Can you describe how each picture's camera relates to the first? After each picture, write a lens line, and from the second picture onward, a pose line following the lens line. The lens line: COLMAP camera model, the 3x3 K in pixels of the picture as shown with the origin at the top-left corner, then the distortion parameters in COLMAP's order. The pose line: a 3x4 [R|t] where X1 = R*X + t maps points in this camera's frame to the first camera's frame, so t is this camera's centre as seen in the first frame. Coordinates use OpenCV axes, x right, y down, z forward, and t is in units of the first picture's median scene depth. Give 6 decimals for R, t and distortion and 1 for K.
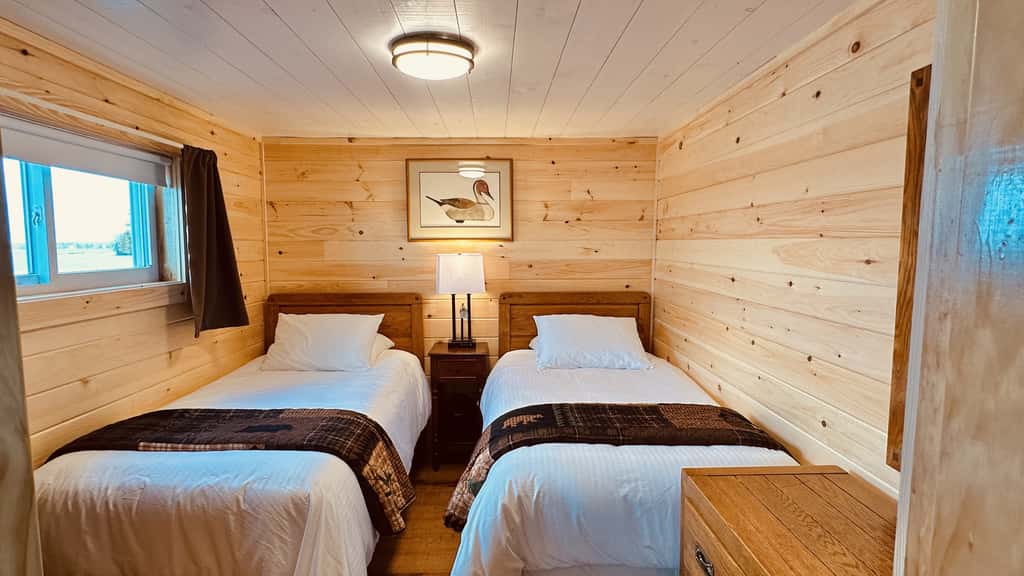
lens RADIAL K [[518.0, 0, 516.4], [0, 518.0, 280.1], [0, 0, 1]] dist [-0.006142, 0.000303]
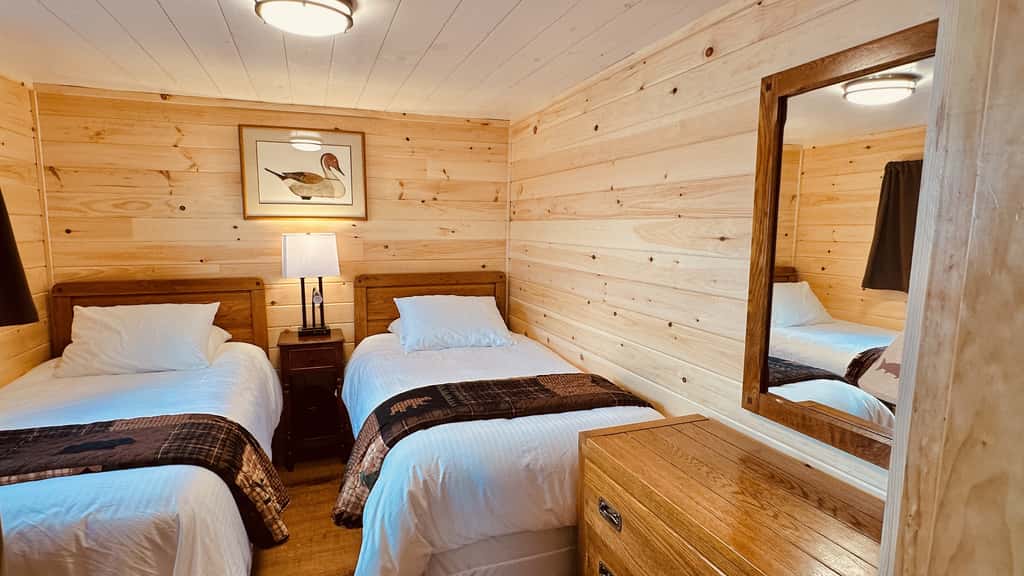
lens RADIAL K [[518.0, 0, 510.4], [0, 518.0, 281.6], [0, 0, 1]] dist [-0.006142, 0.000303]
pose [[0.946030, -0.025597, 0.323068, -0.116868], [0.014249, 0.999197, 0.037440, 0.008271], [-0.323767, -0.030816, 0.945635, 0.032550]]
